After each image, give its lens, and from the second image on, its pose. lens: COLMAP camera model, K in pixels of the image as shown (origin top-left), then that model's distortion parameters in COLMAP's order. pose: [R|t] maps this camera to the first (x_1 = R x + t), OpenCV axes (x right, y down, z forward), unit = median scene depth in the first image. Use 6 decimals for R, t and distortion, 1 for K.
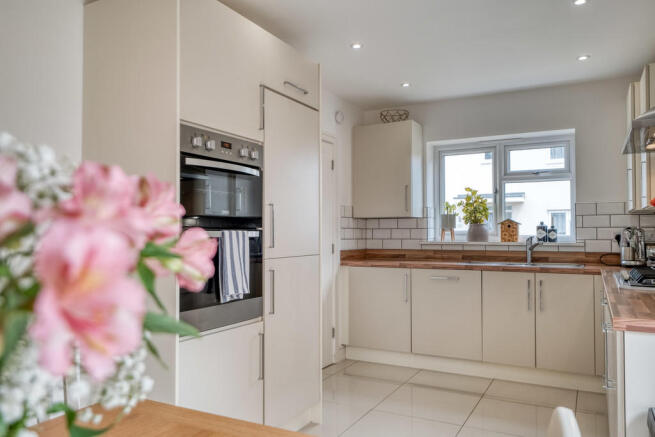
lens RADIAL K [[499.1, 0, 327.5], [0, 499.1, 218.5], [0, 0, 1]] dist [0.002023, 0.000493]
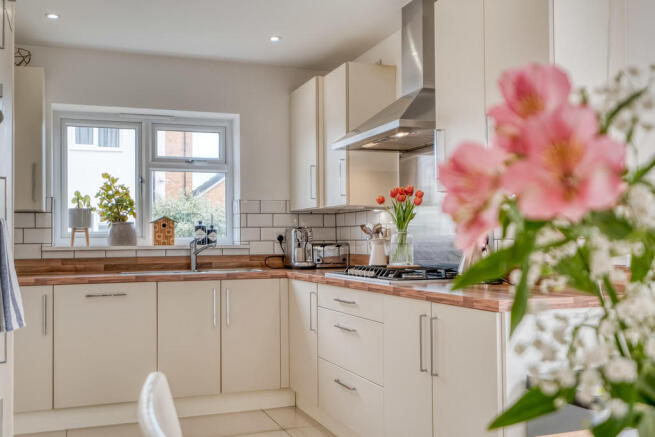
lens RADIAL K [[666.7, 0, 327.5], [0, 666.7, 218.5], [0, 0, 1]] dist [0.010767, 0.023020]
pose [[0.655882, 0.018287, 0.754642, -0.267885], [-0.012973, 0.999832, -0.012953, 0.014720], [-0.754752, -0.001295, 0.656009, 0.110382]]
